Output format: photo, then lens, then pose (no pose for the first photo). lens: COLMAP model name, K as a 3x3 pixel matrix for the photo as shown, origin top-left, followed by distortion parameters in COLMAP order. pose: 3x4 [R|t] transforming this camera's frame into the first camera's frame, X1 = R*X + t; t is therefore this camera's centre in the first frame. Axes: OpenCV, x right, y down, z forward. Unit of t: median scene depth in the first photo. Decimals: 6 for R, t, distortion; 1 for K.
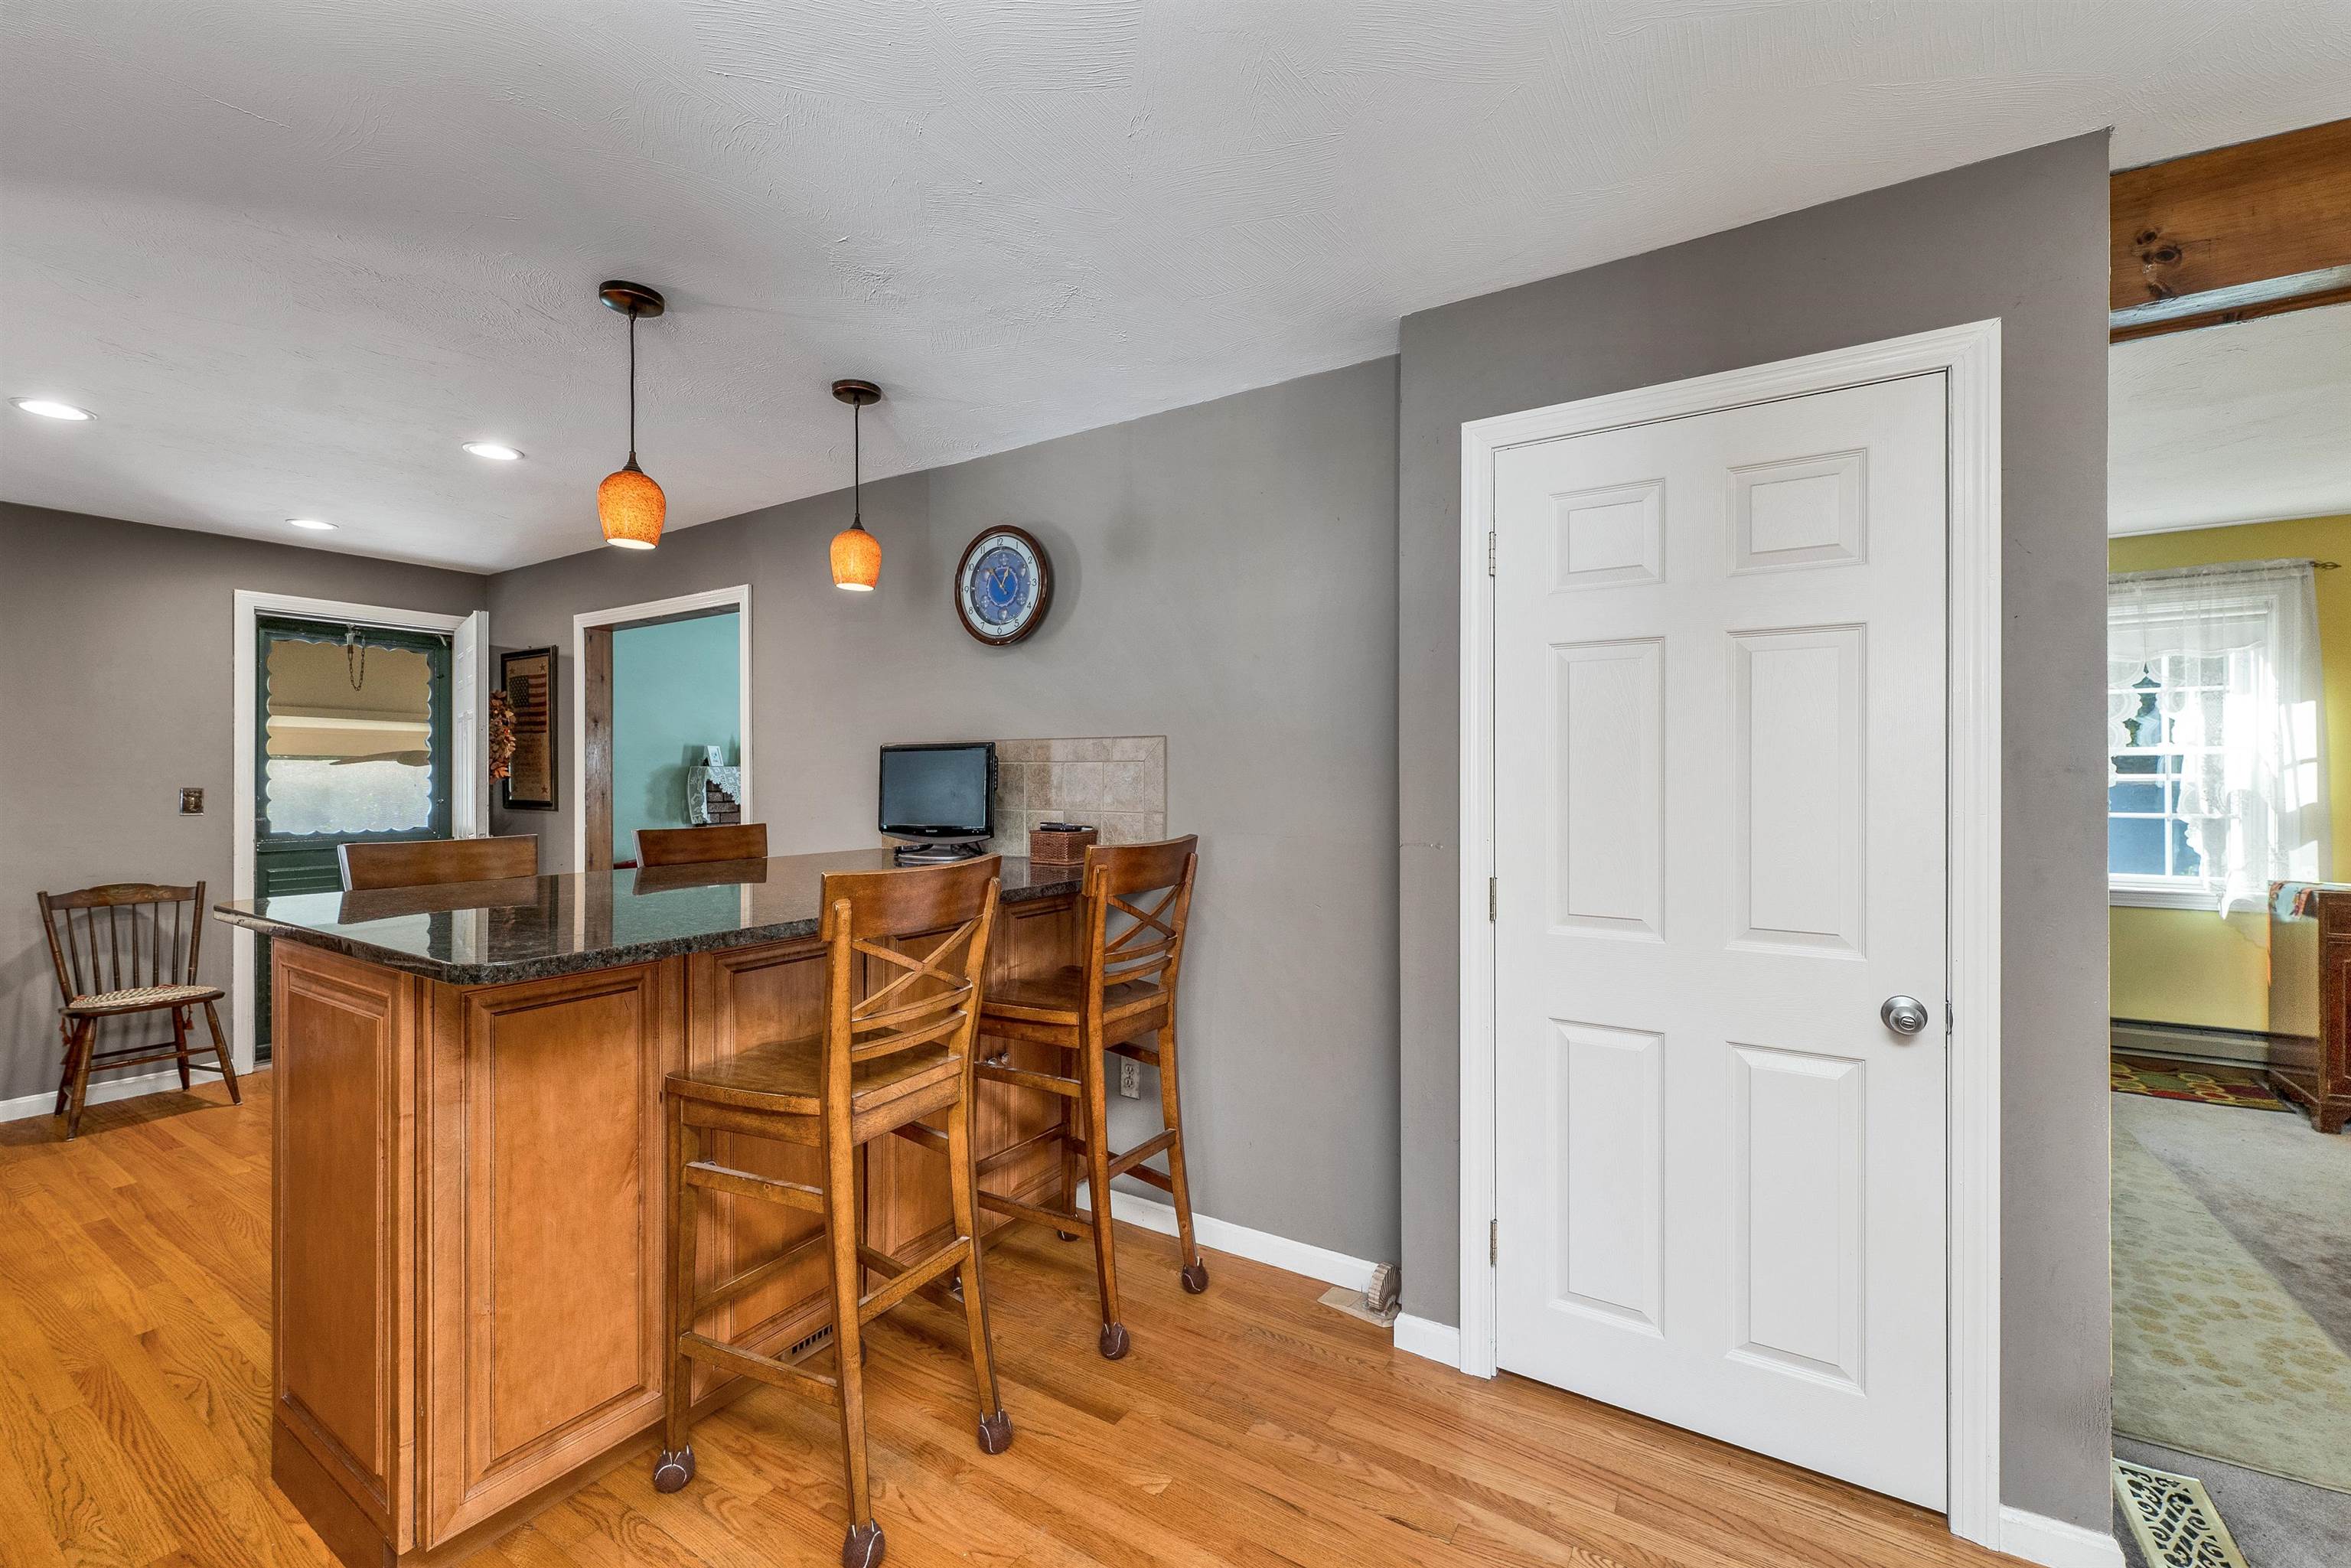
lens RADIAL K [[969.2, 0, 1167.8], [0, 969.2, 775.6], [0, 0, 1]] dist [-0.001605, -0.000448]
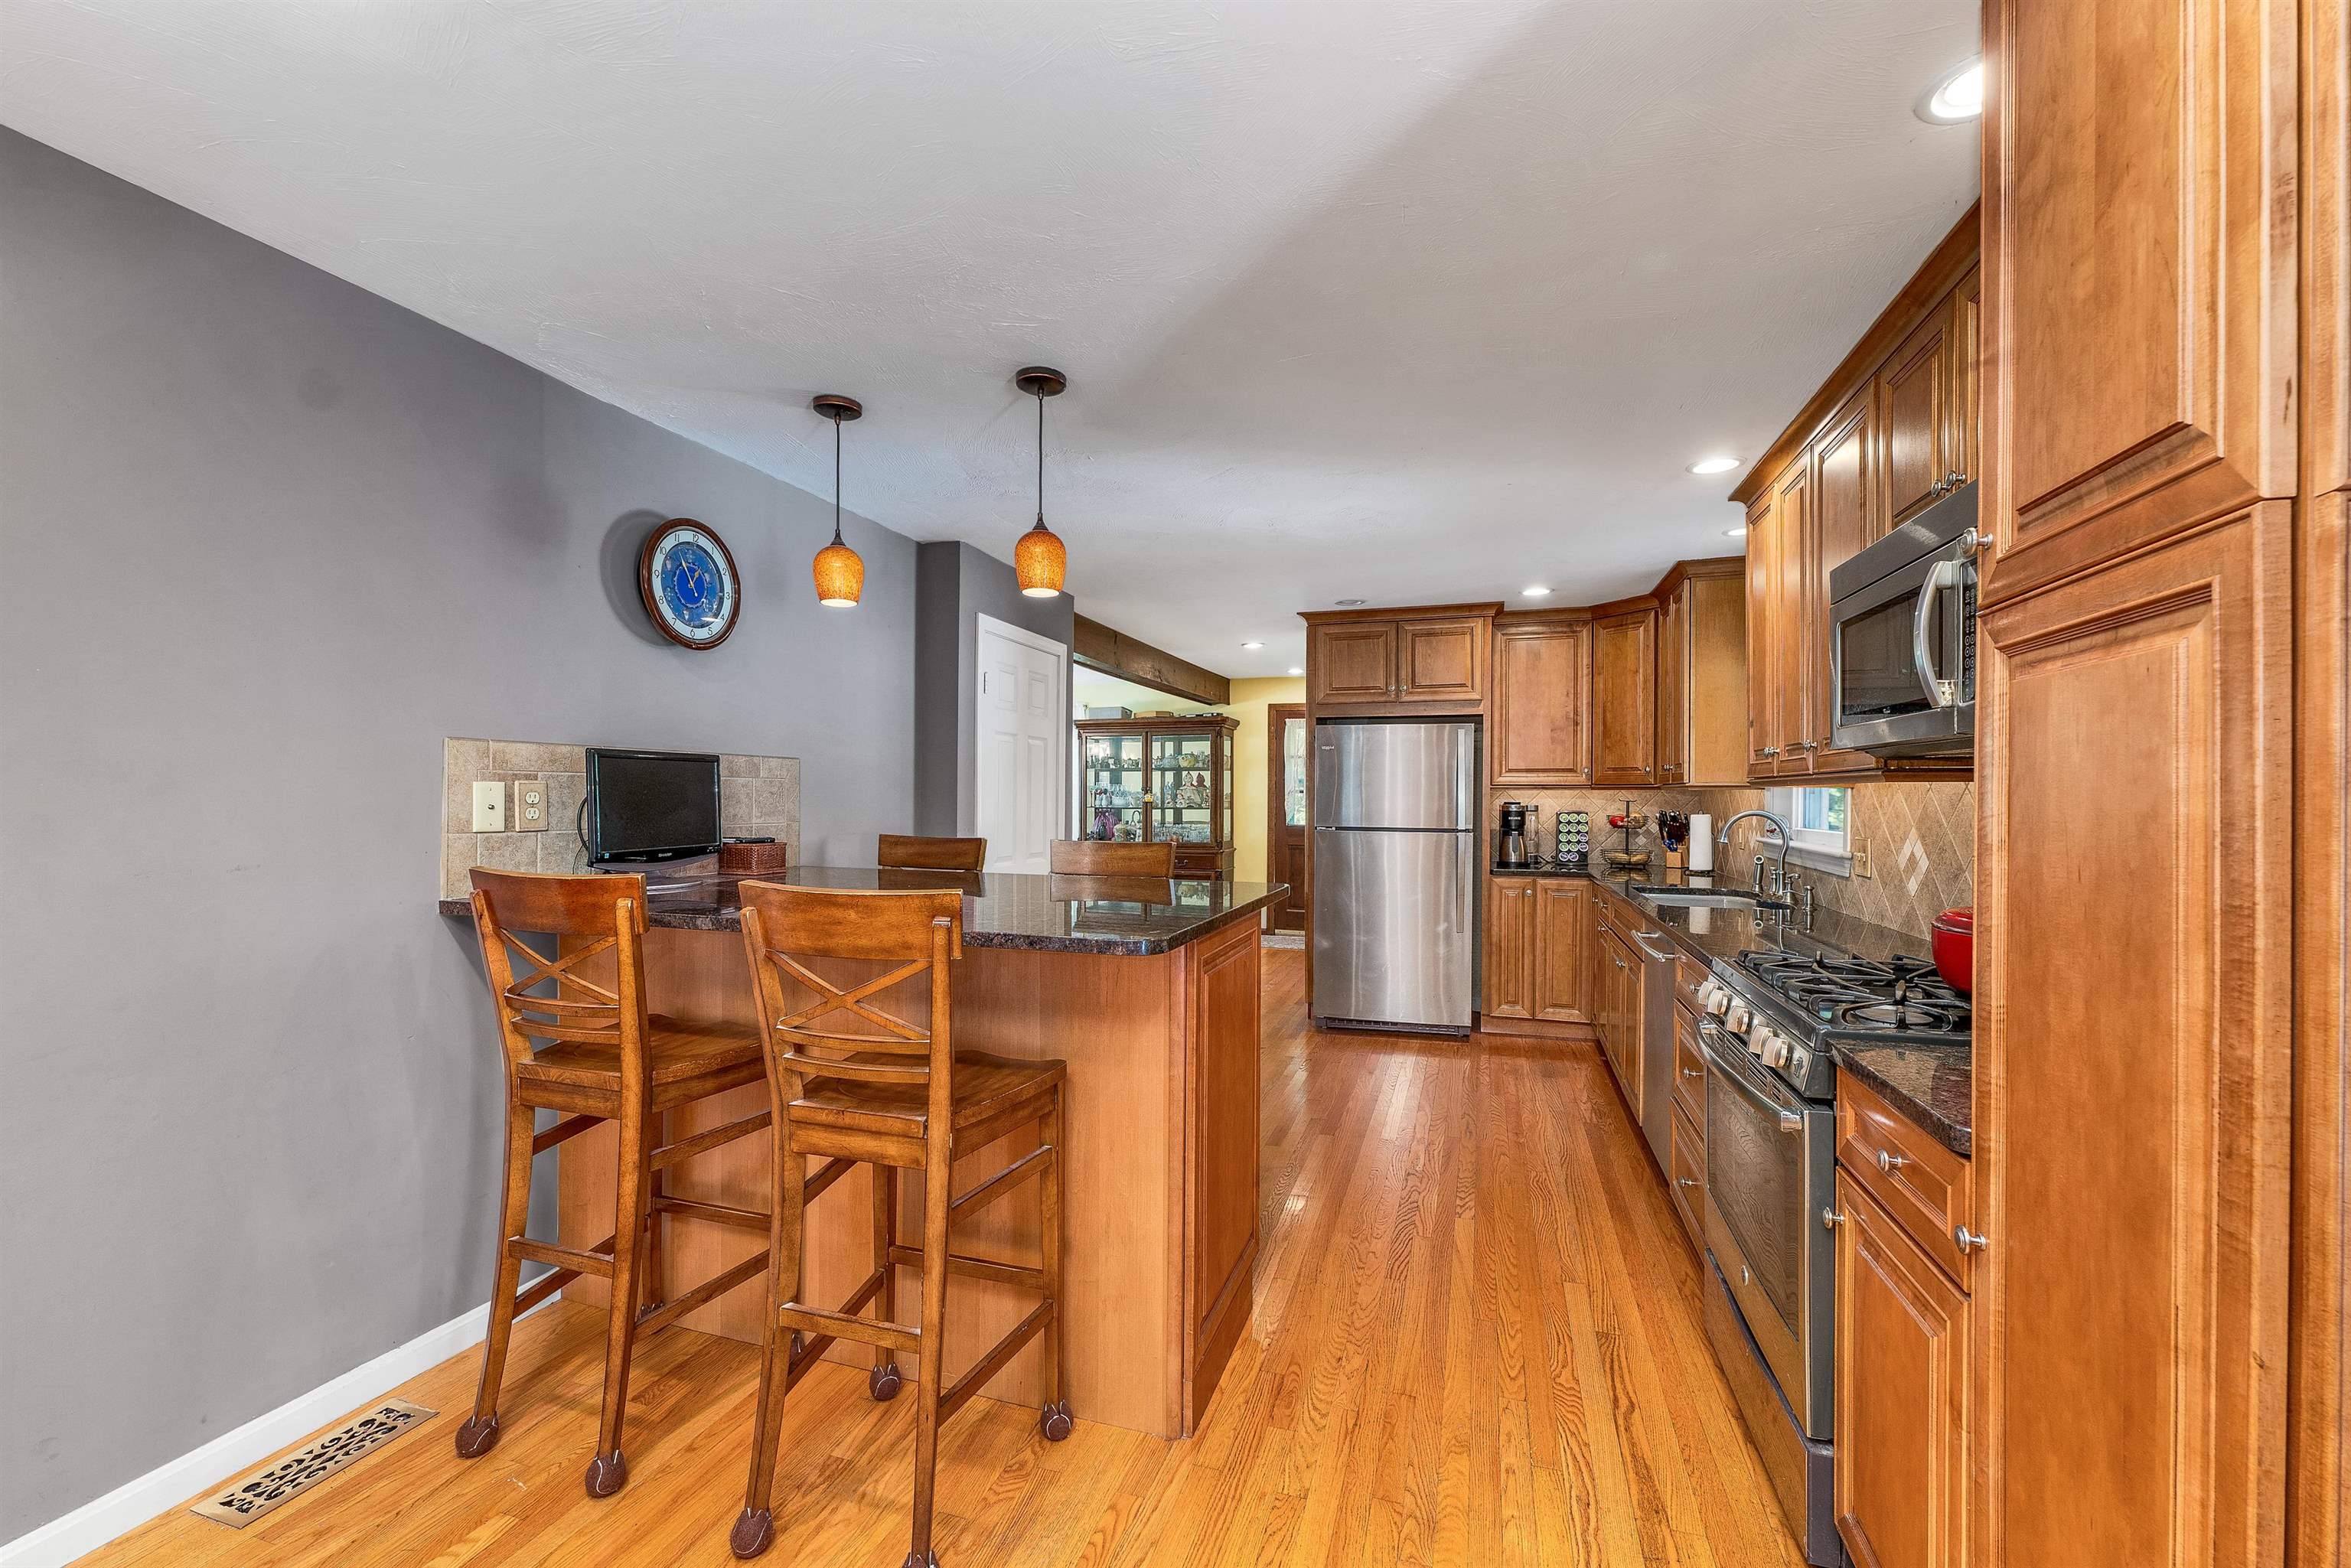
lens RADIAL K [[969.8, 0, 1181.9], [0, 969.8, 795.3], [0, 0, 1]] dist [0.000083, -0.000170]
pose [[-0.270631, -0.000925, 0.962683, -0.904980], [-0.007681, 0.999970, -0.001198, 0.003036], [-0.962653, -0.007718, -0.270630, 0.603752]]
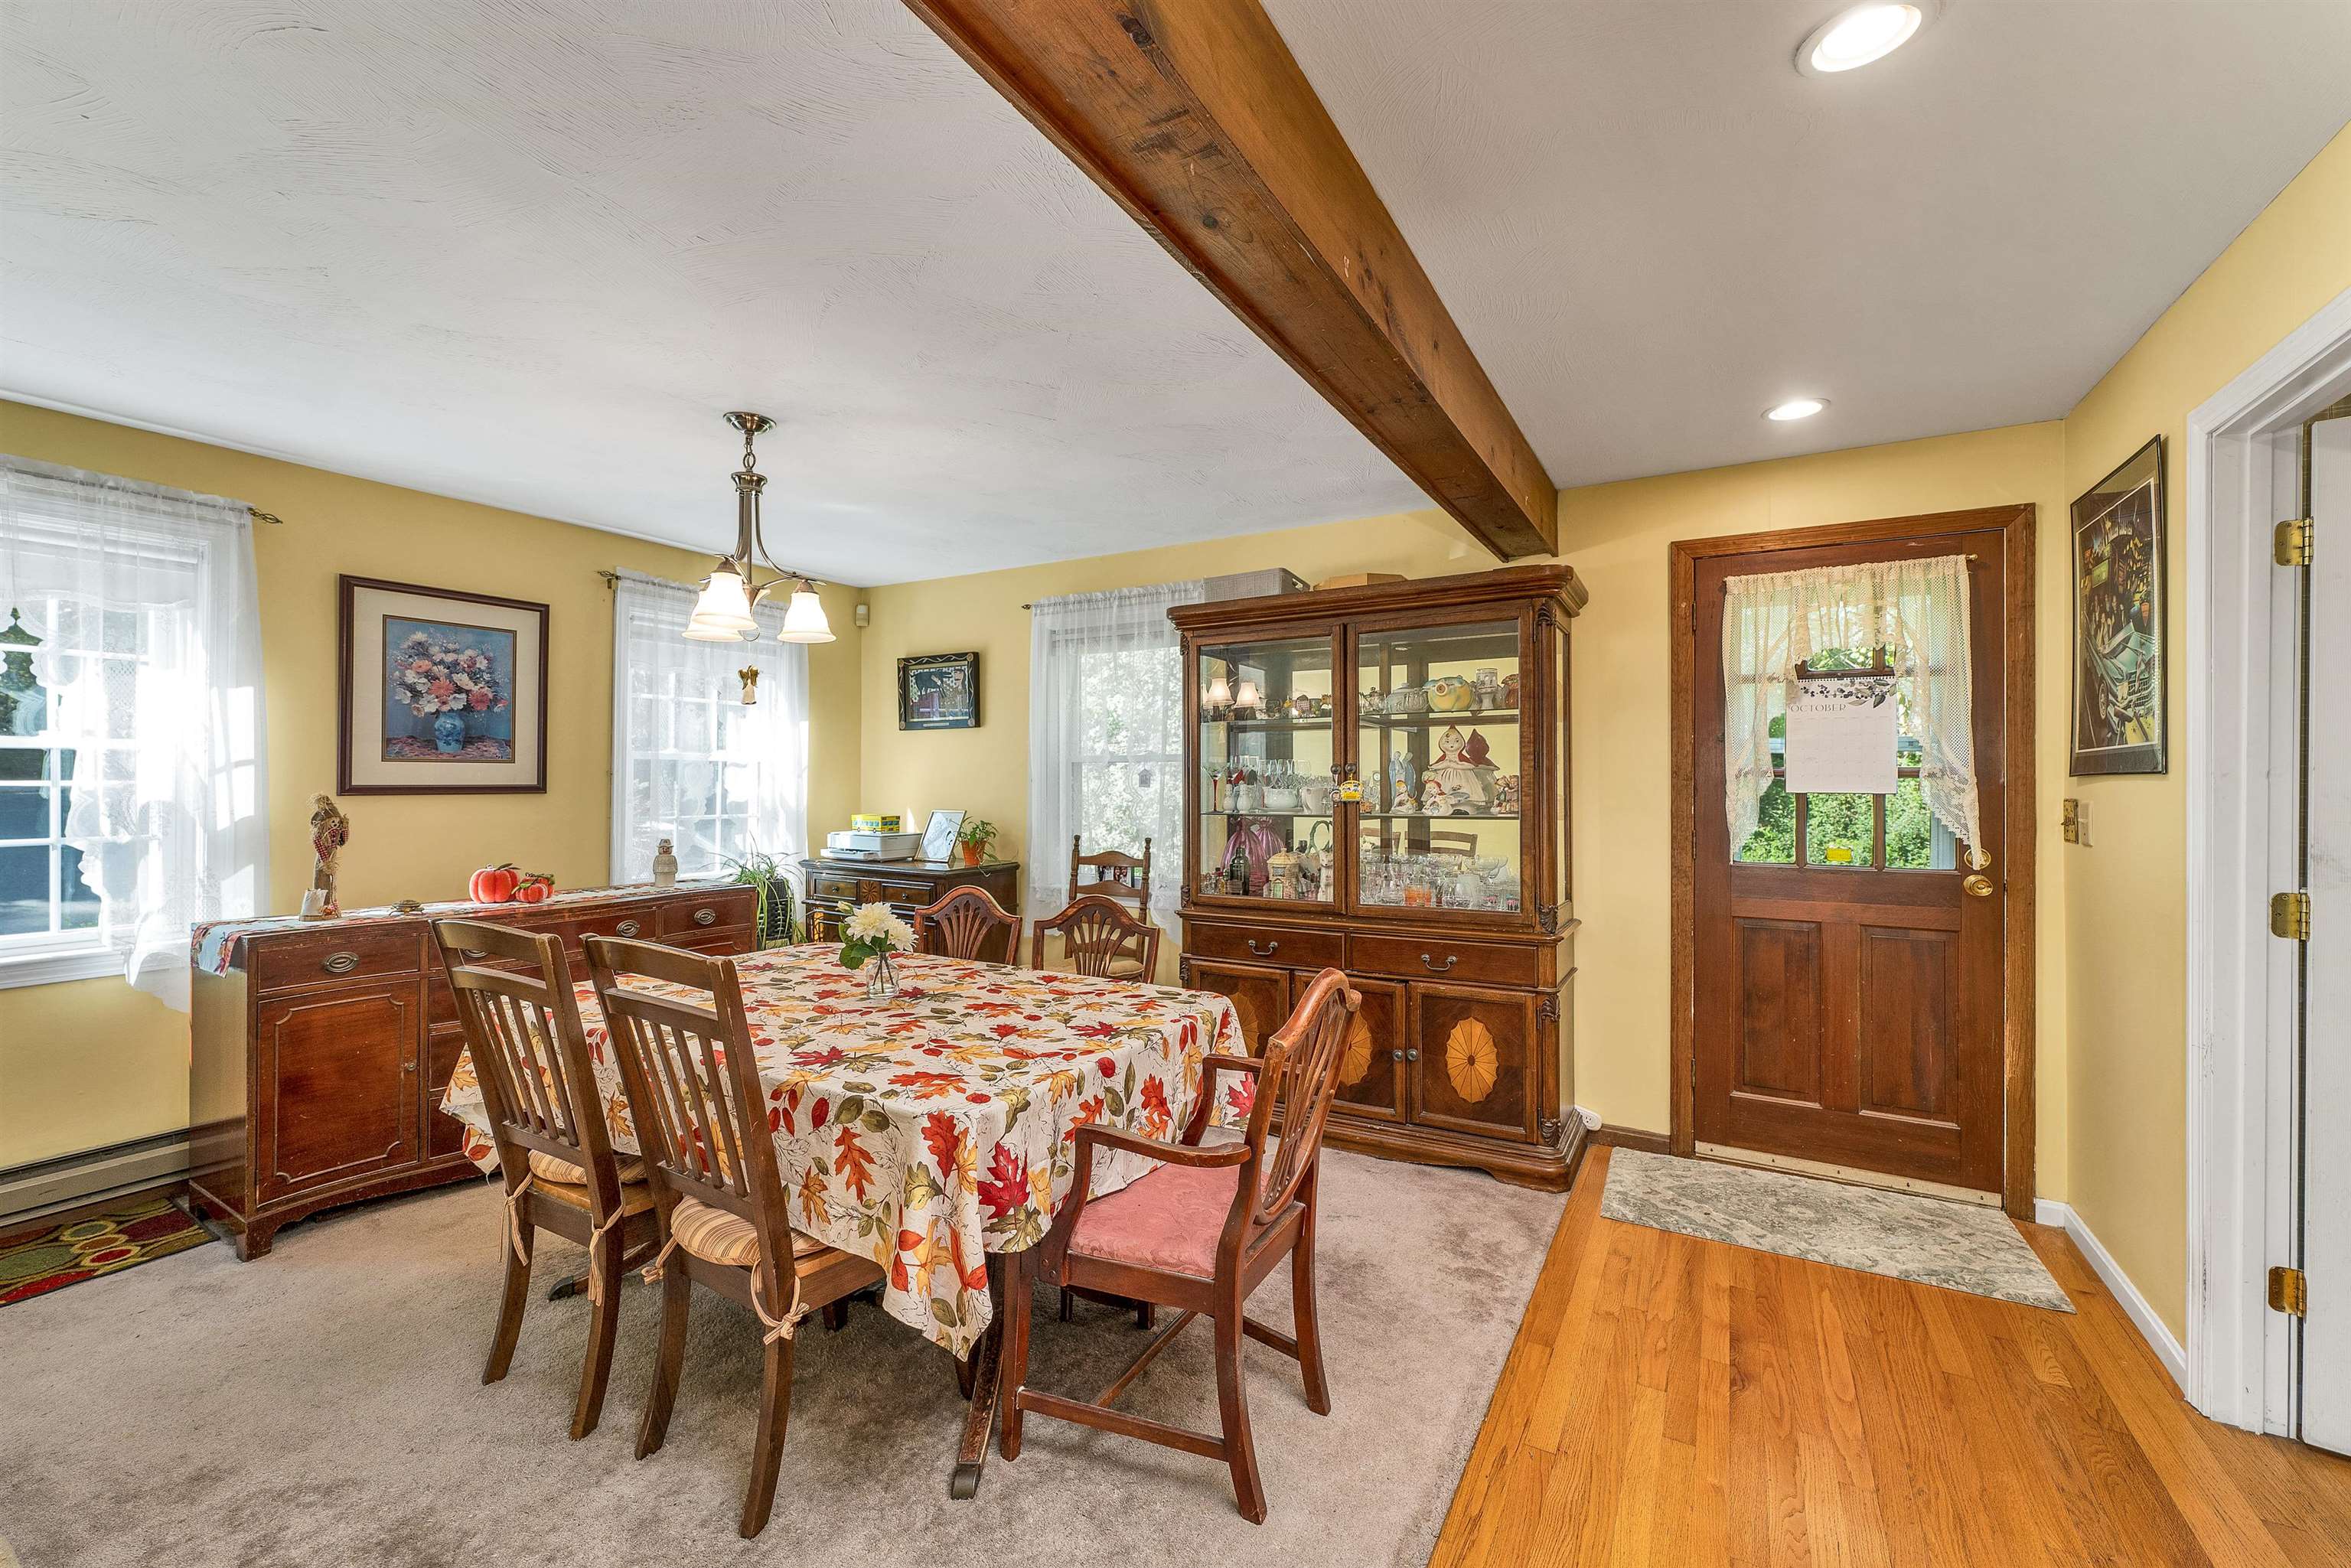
lens RADIAL K [[969.2, 0, 1167.8], [0, 969.2, 775.6], [0, 0, 1]] dist [-0.001605, -0.000448]
pose [[-0.038262, 0.008800, 0.999229, 0.363990], [-0.002719, 0.999957, -0.008910, 0.000265], [-0.999264, -0.003058, -0.038236, 0.278384]]
